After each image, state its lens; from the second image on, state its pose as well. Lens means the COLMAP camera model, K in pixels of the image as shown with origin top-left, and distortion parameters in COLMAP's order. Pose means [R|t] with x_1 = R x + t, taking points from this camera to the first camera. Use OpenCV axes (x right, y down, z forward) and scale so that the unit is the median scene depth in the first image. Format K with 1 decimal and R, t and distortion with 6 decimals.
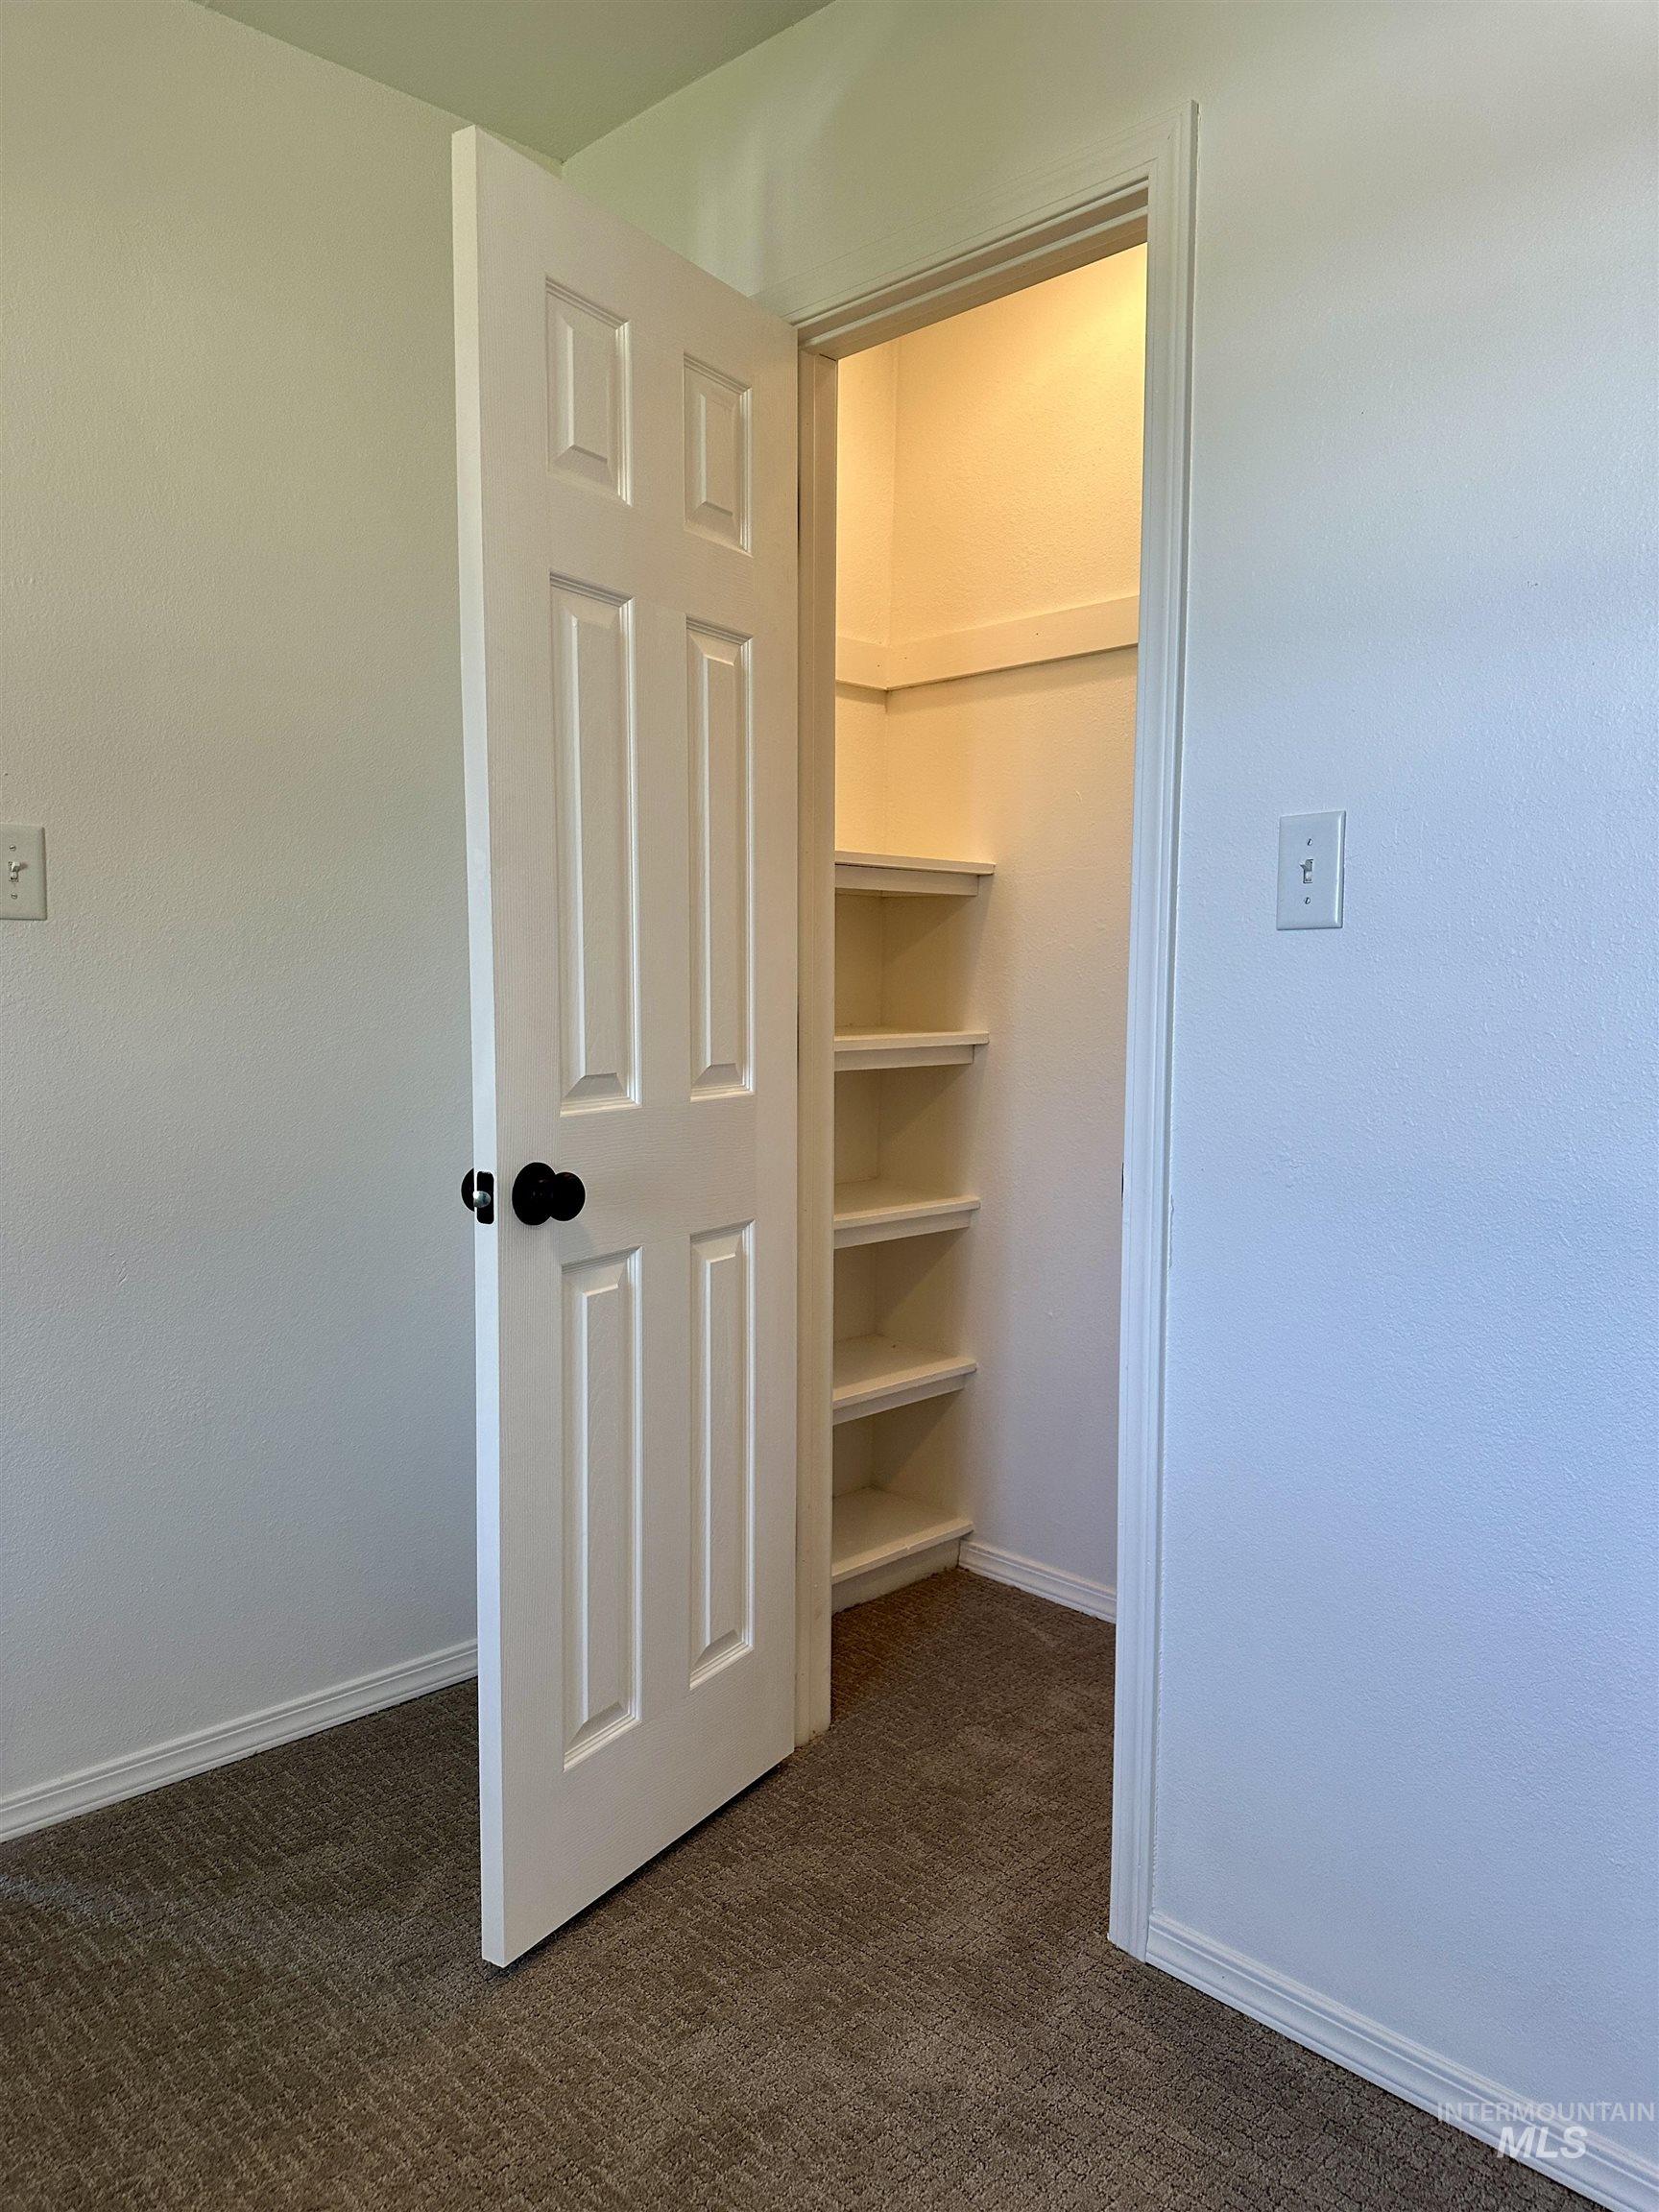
lens RADIAL K [[1542.8, 0, 829.5], [0, 1542.8, 1106.0], [0, 0, 1]] dist [0.165107, -0.277440]
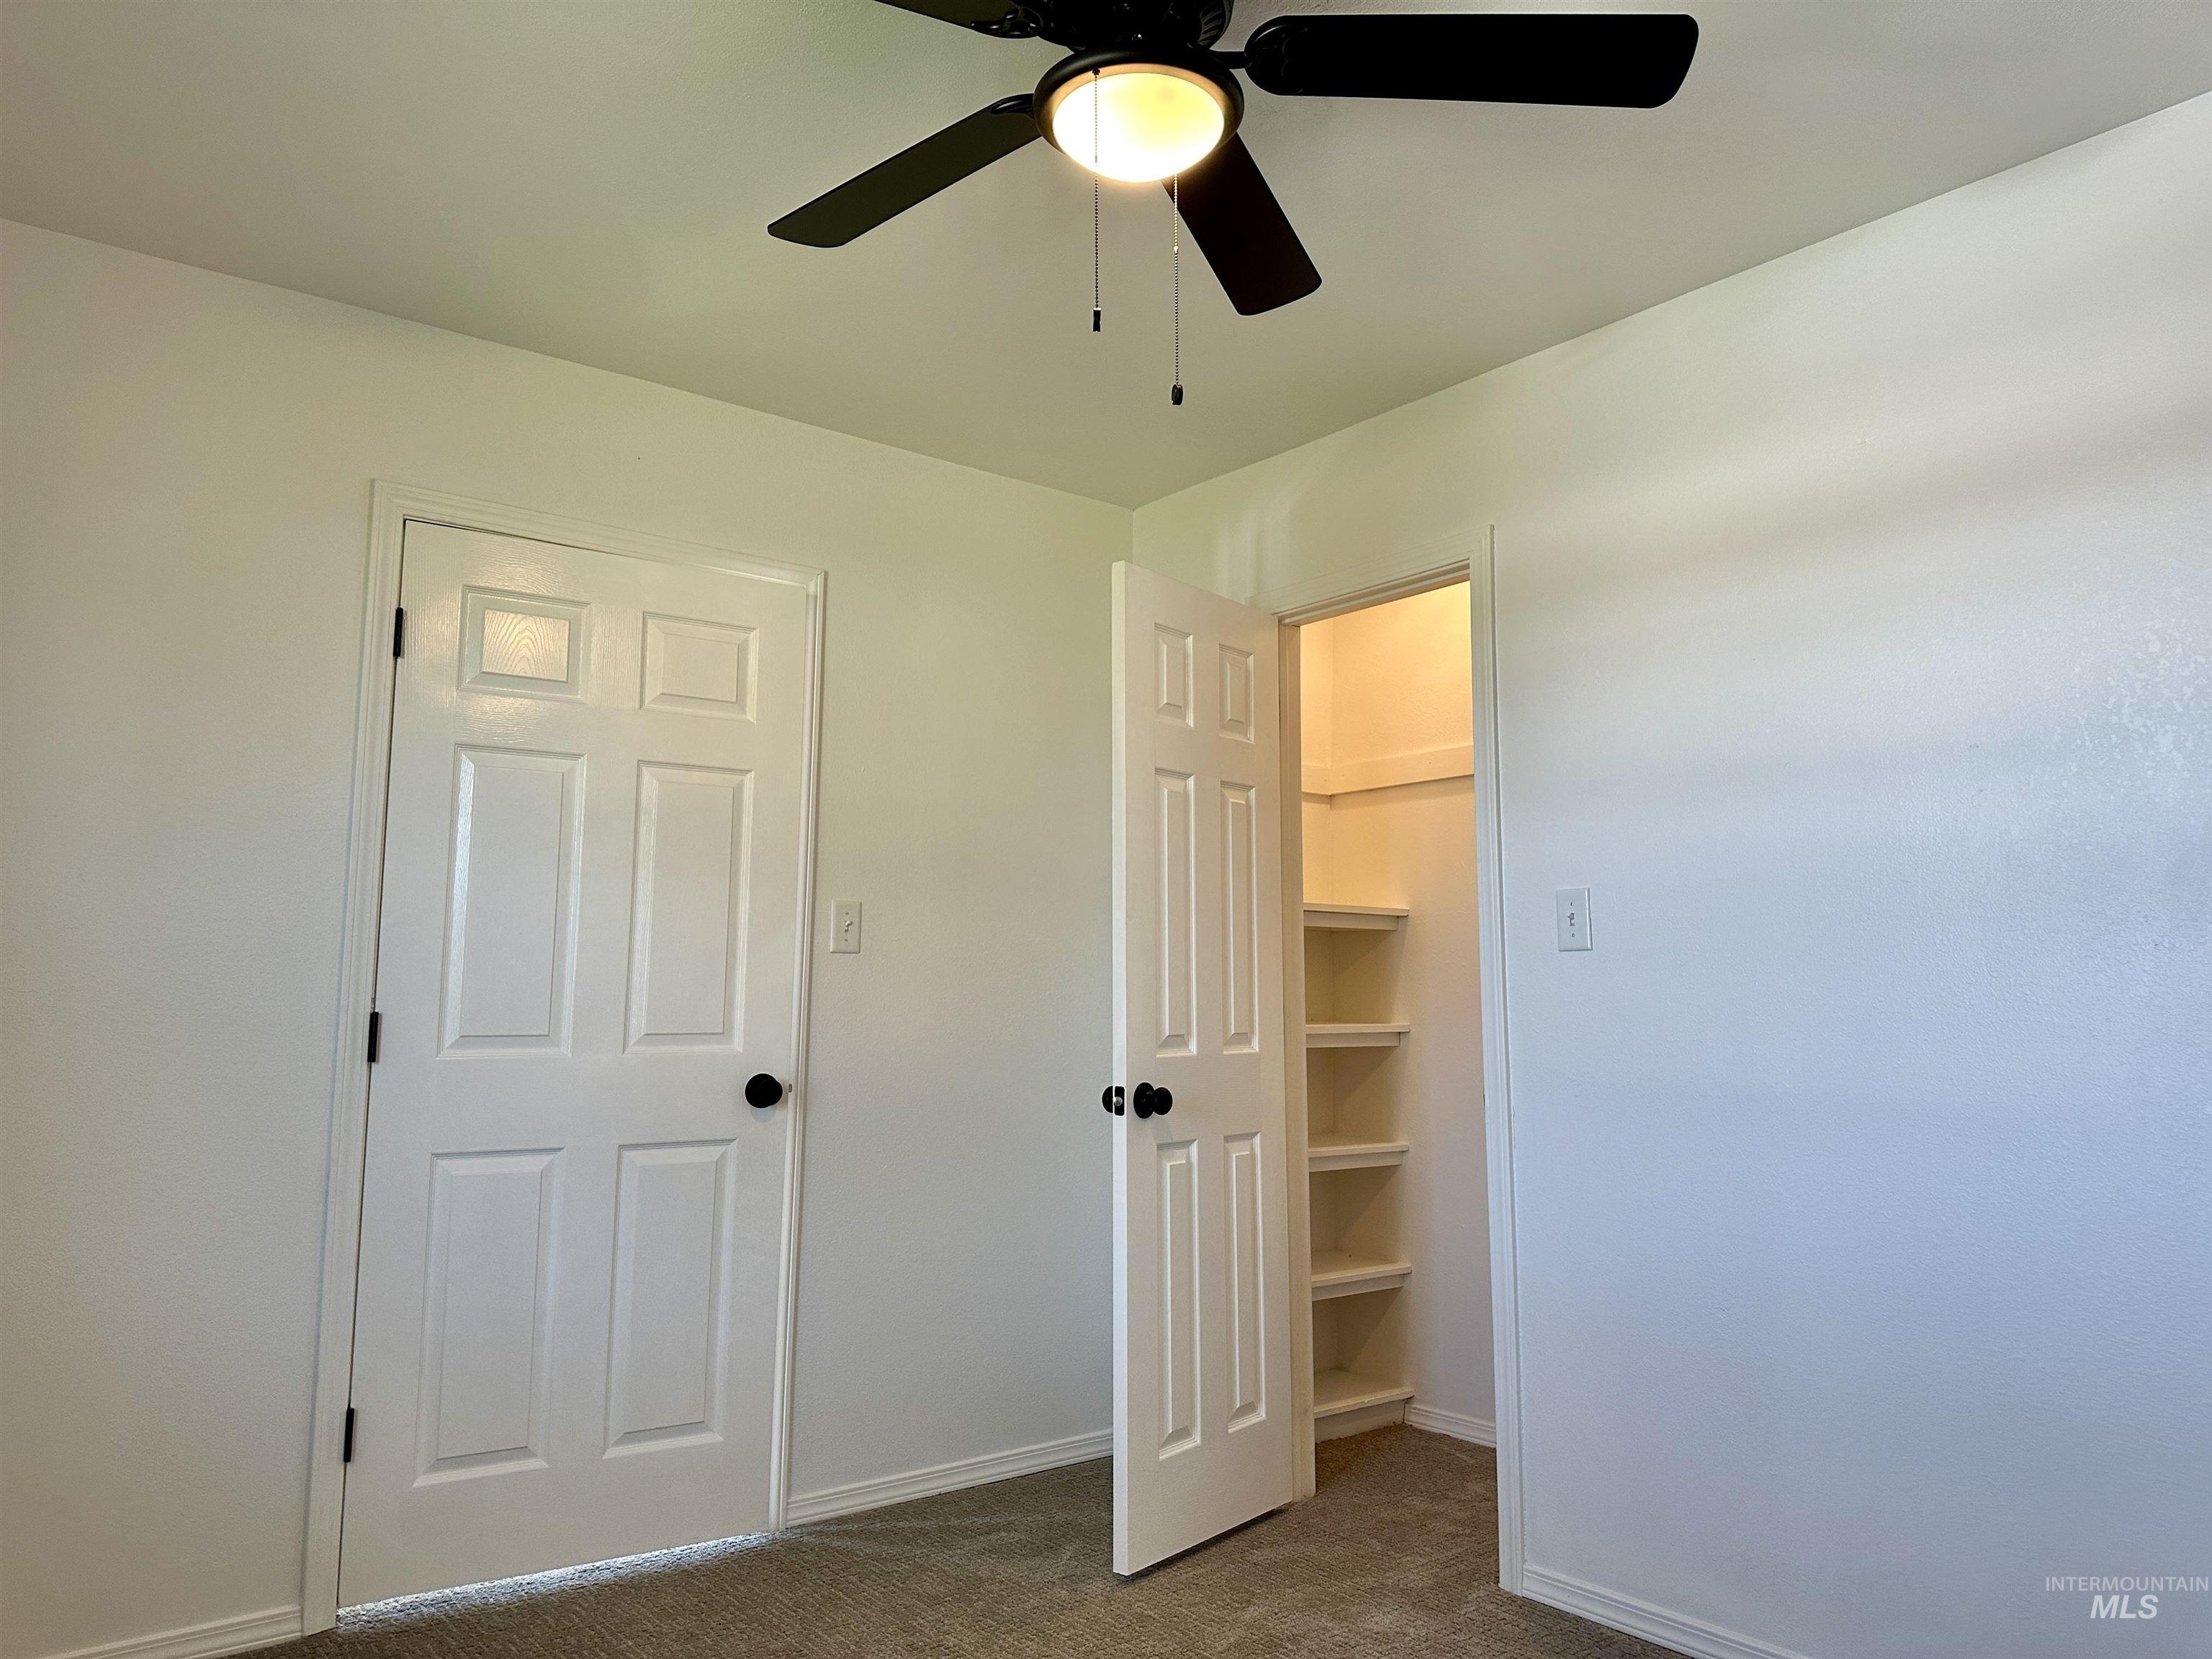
lens RADIAL K [[1542.8, 0, 1106.0], [0, 1542.8, 829.5], [0, 0, 1]] dist [0.165107, -0.277440]
pose [[0.994478, -0.017141, -0.103540, -0.037690], [-0.003505, 0.980597, -0.196005, 0.087641], [0.104890, 0.195286, 0.975121, -0.703998]]
